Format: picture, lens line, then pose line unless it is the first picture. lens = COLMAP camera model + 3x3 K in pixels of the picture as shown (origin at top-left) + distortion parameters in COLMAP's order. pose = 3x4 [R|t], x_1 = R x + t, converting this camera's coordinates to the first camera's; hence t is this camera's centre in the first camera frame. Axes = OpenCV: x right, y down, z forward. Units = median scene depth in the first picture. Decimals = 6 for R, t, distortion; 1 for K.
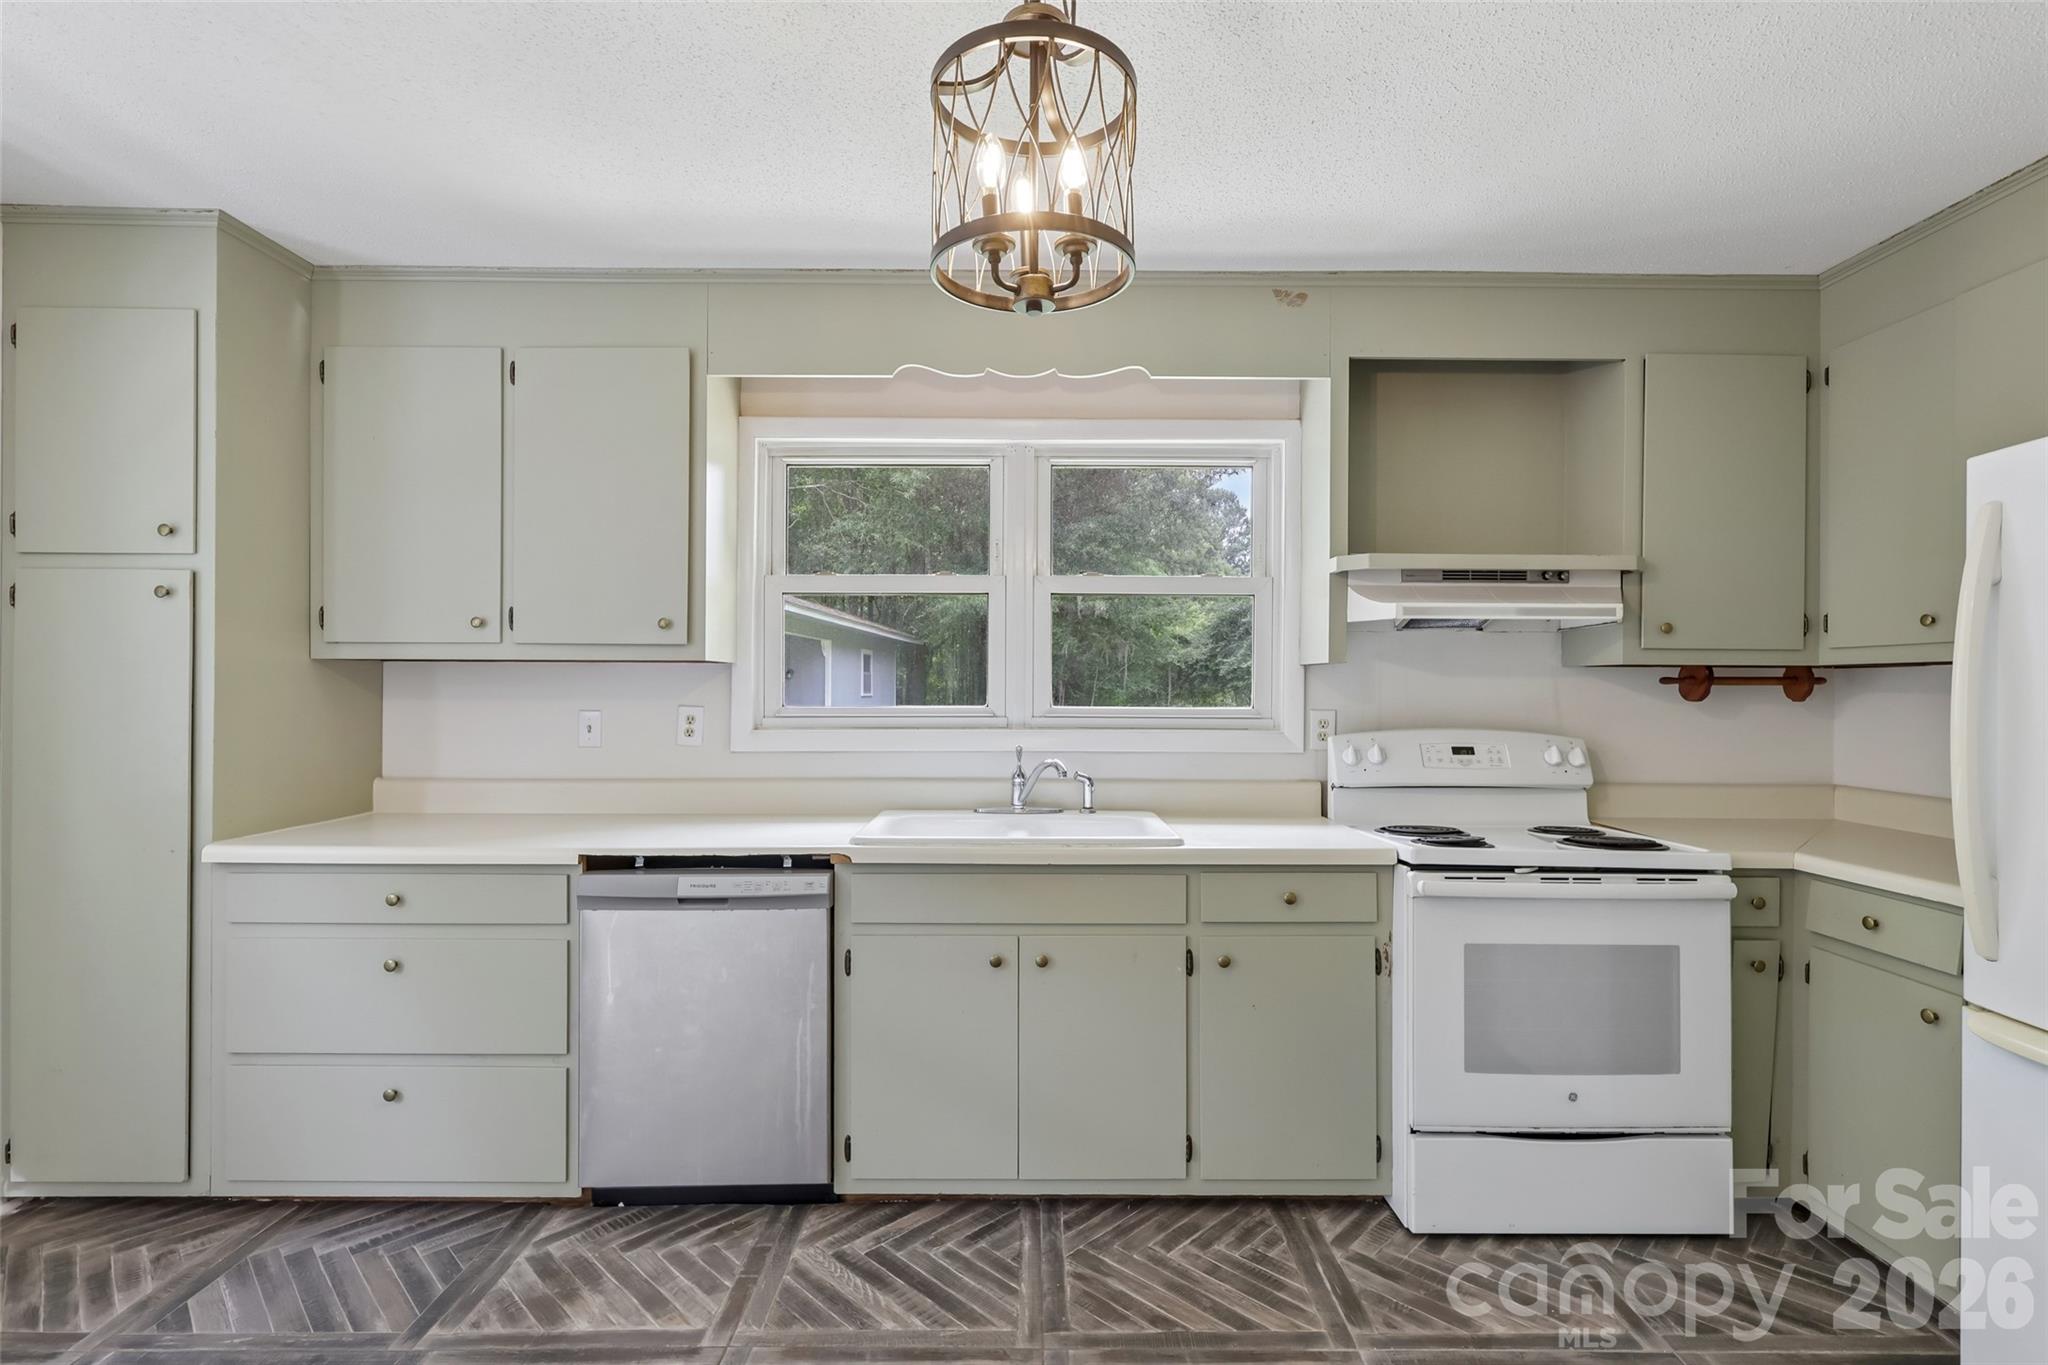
lens RADIAL K [[955.1, 0, 1033.3], [0, 955.1, 690.3], [0, 0, 1]] dist [0.000252, 0.001213]
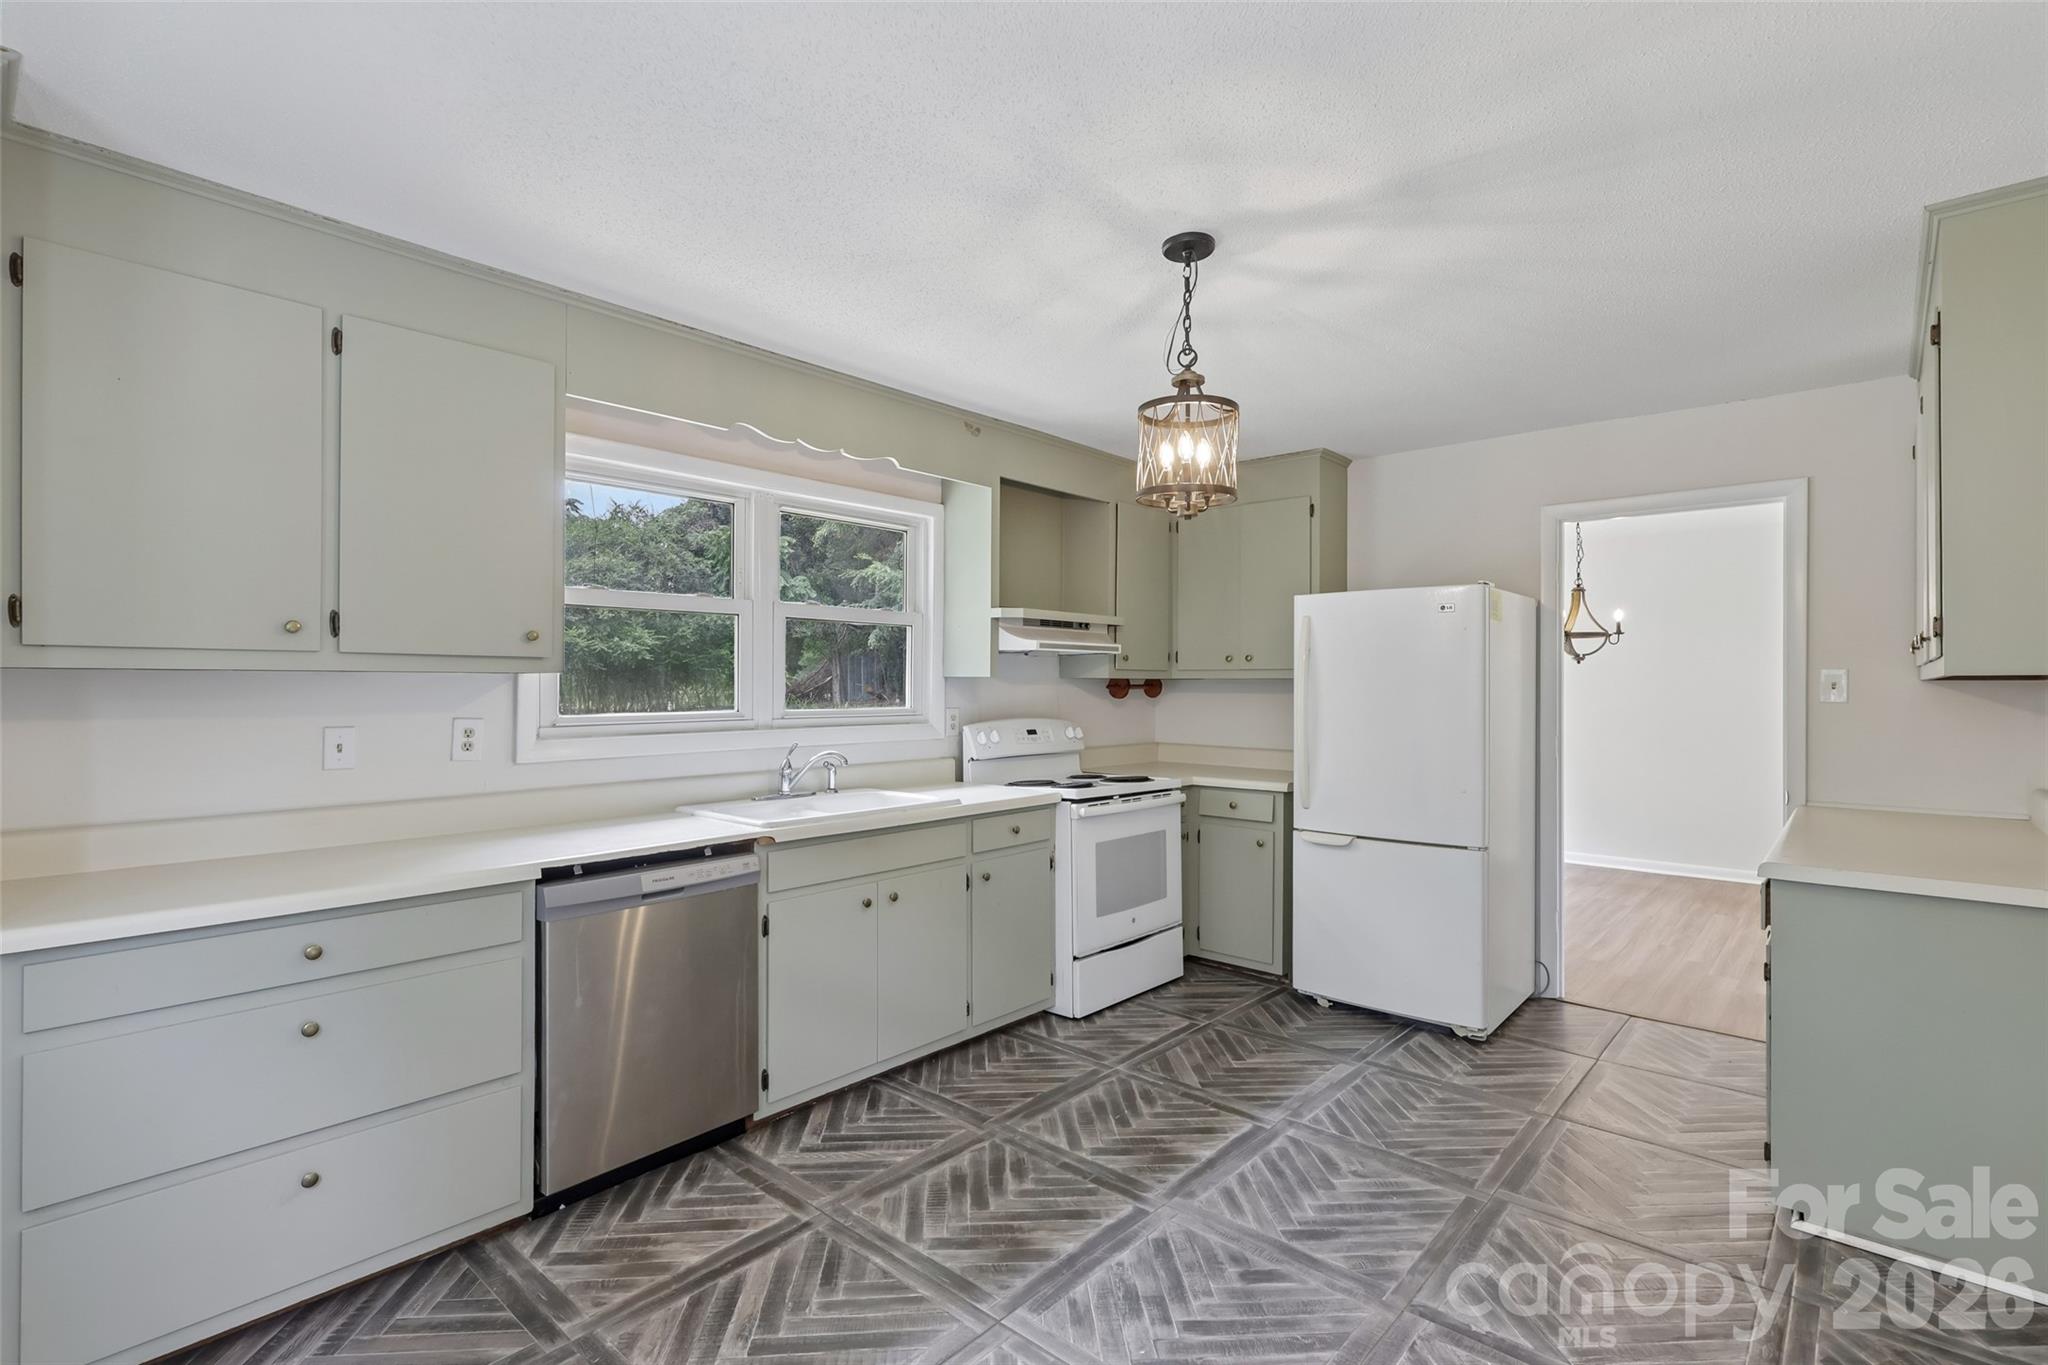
lens RADIAL K [[955.1, 0, 1032.3], [0, 955.1, 678.3], [0, 0, 1]] dist [0.000252, 0.001213]
pose [[0.666495, 0.001749, 0.745508, -0.870508], [-0.000496, 0.999998, -0.001902, -0.027157], [-0.745510, 0.000898, 0.666494, -0.059570]]
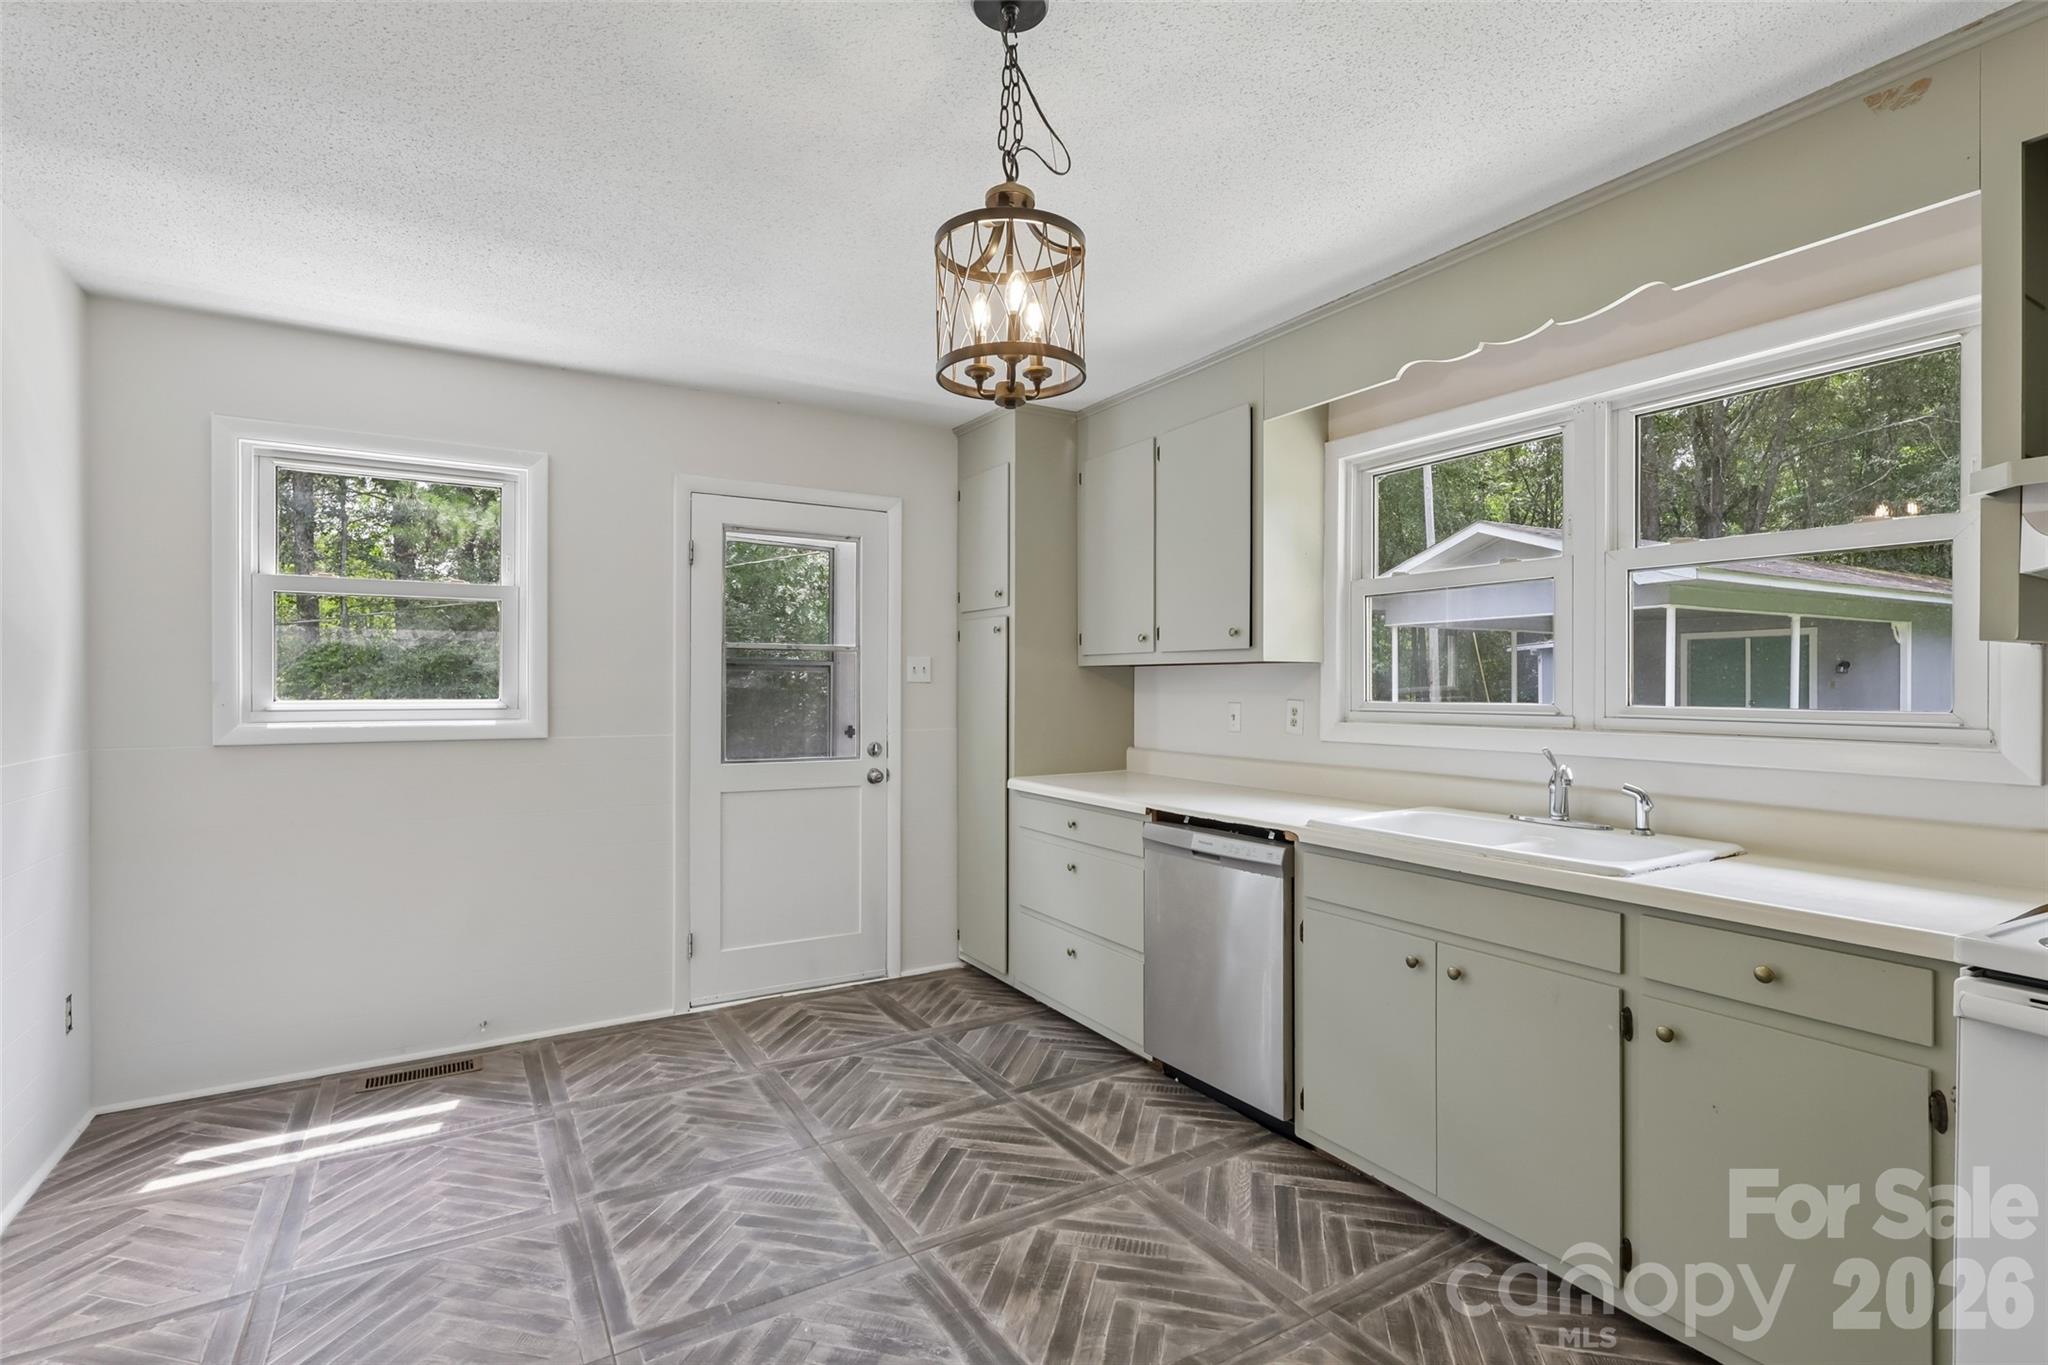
lens RADIAL K [[955.1, 0, 1036.8], [0, 955.1, 683.2], [0, 0, 1]] dist [0.000252, 0.001213]
pose [[0.521872, -0.004327, -0.853013, 0.591458], [-0.000867, 0.999984, -0.005602, 0.003723], [0.853023, 0.003663, 0.521860, 0.156490]]
